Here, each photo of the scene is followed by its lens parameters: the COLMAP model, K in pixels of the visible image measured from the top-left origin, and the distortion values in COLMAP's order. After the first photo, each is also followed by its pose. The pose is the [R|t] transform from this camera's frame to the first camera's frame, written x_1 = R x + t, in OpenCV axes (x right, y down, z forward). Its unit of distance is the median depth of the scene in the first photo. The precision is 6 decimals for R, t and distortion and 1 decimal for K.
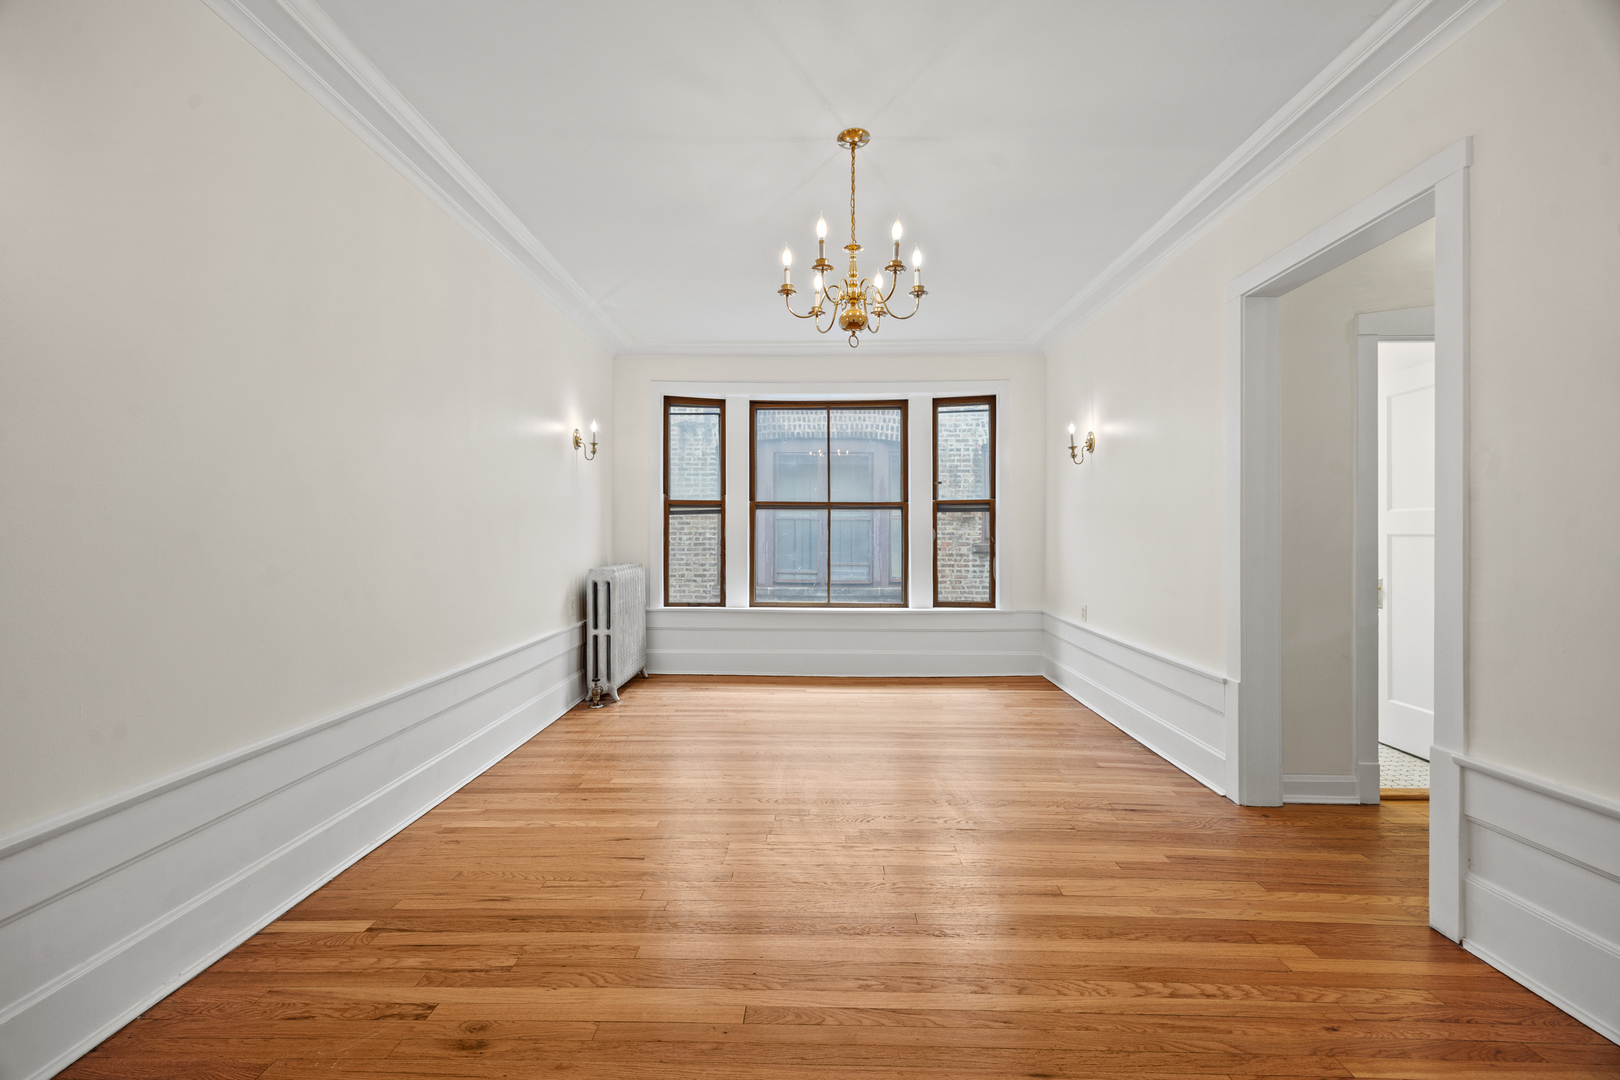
lens RADIAL K [[597.5, 0, 783.0], [0, 597.5, 541.4], [0, 0, 1]] dist [-0.002416, 0.000608]
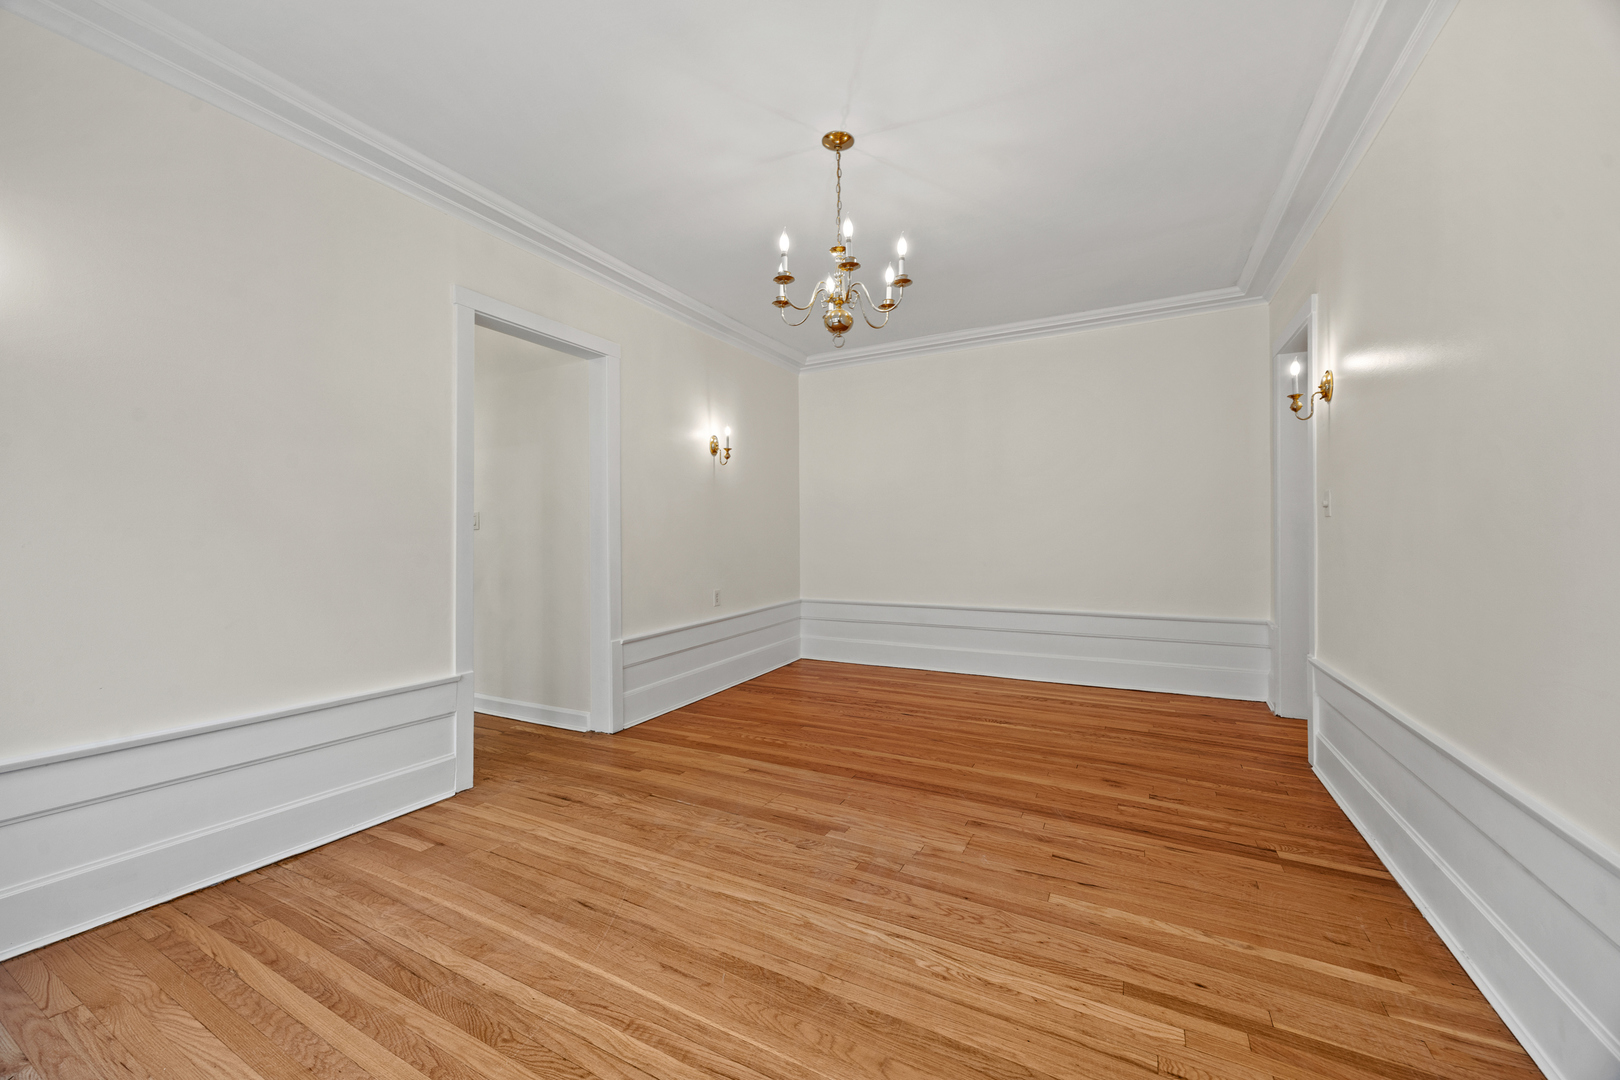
lens RADIAL K [[597.5, 0, 816.0], [0, 597.5, 532.2], [0, 0, 1]] dist [-0.002416, 0.000608]
pose [[-0.906152, 0.010212, 0.422829, -0.241932], [0.010125, 0.999946, -0.002454, -0.007285], [-0.422831, 0.002058, -0.906206, 1.654634]]
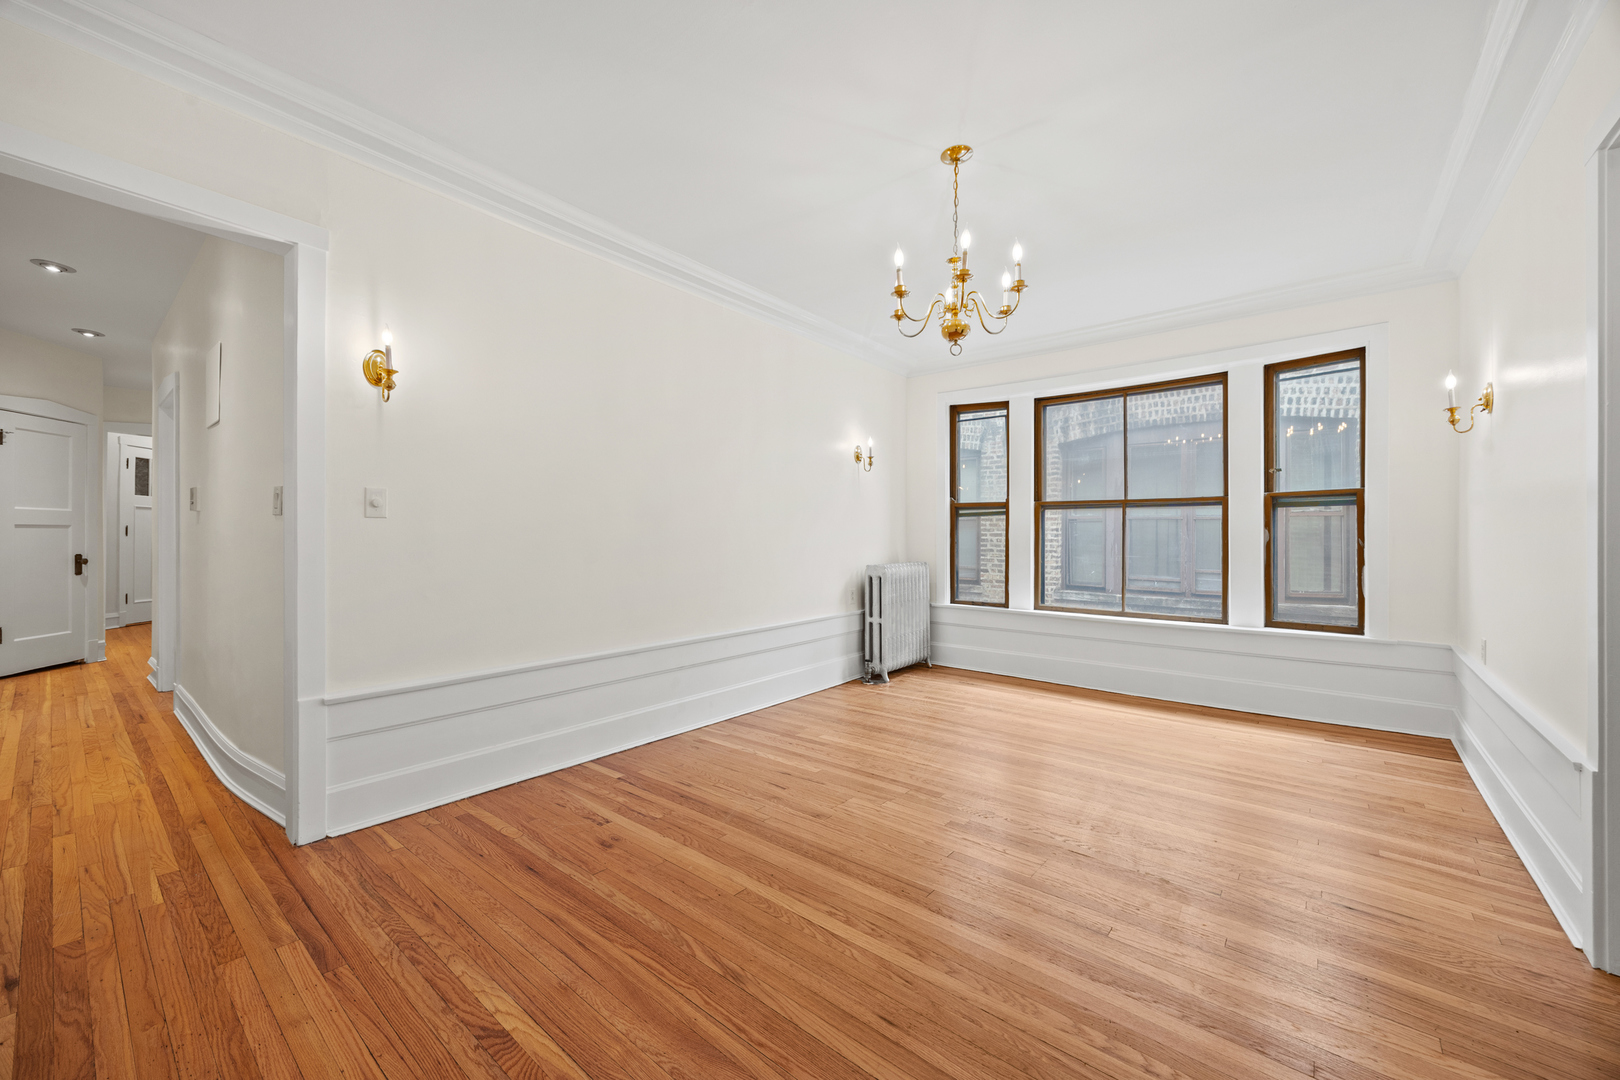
lens RADIAL K [[597.5, 0, 820.2], [0, 597.5, 544.3], [0, 0, 1]] dist [-0.002416, 0.000608]
pose [[0.802085, 0.009006, -0.597142, 0.465938], [-0.008698, 0.999956, 0.003399, 0.004056], [0.597147, 0.002467, 0.802128, 0.016581]]
